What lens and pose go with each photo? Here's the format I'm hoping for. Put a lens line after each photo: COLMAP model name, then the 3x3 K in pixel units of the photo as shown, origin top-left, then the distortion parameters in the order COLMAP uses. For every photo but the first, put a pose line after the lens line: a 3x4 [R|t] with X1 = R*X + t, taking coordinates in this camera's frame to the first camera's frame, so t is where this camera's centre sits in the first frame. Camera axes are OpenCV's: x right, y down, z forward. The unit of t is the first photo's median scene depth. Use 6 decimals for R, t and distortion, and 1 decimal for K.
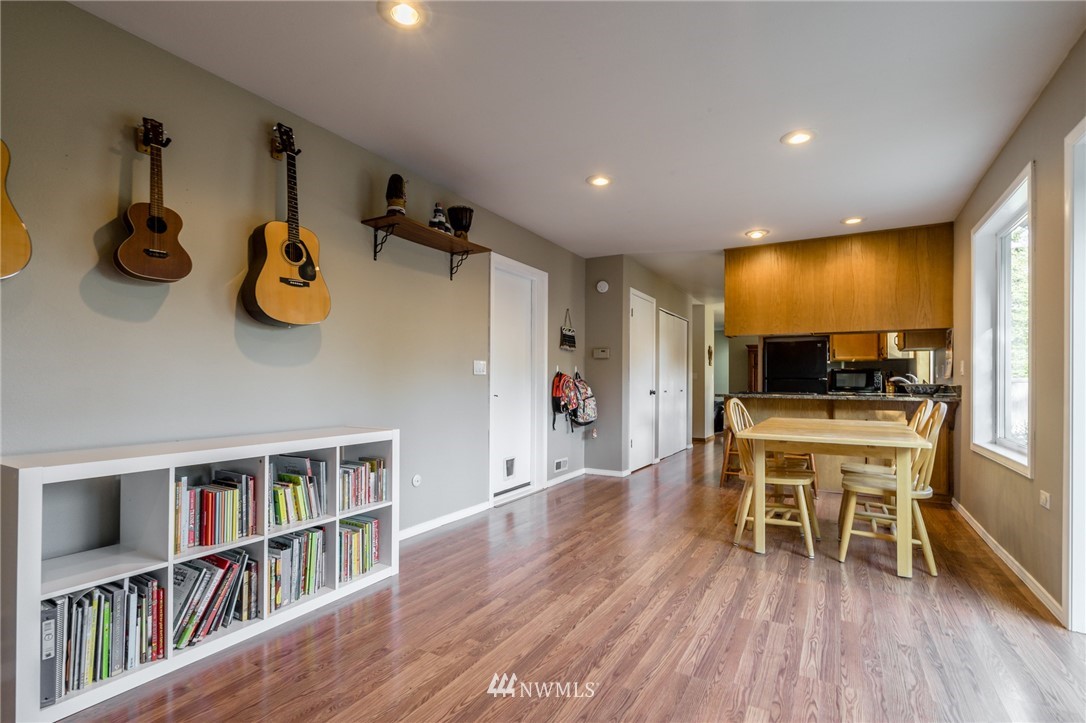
lens RADIAL K [[495.7, 0, 549.0], [0, 495.7, 378.7], [0, 0, 1]] dist [-0.005952, 0.000975]
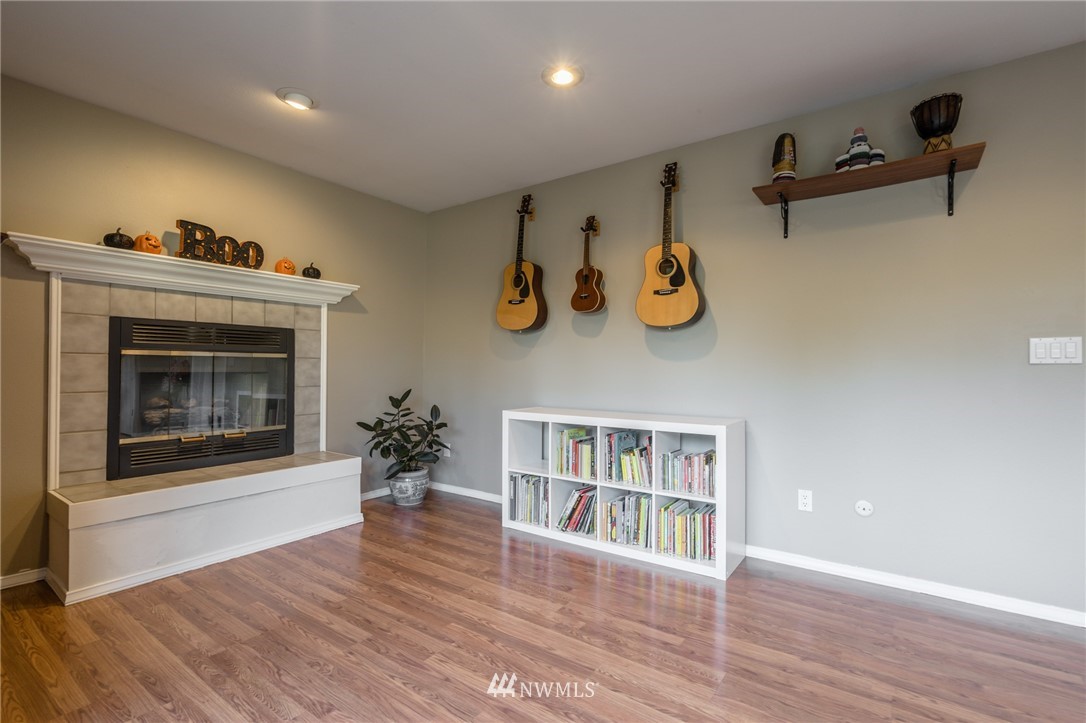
lens RADIAL K [[495.7, 0, 544.2], [0, 495.7, 361.5], [0, 0, 1]] dist [-0.005952, 0.000975]
pose [[-0.091912, -0.016936, -0.995623, 0.726327], [0.001713, 0.999851, -0.017166, -0.003623], [0.995766, -0.003283, -0.091869, 0.825406]]
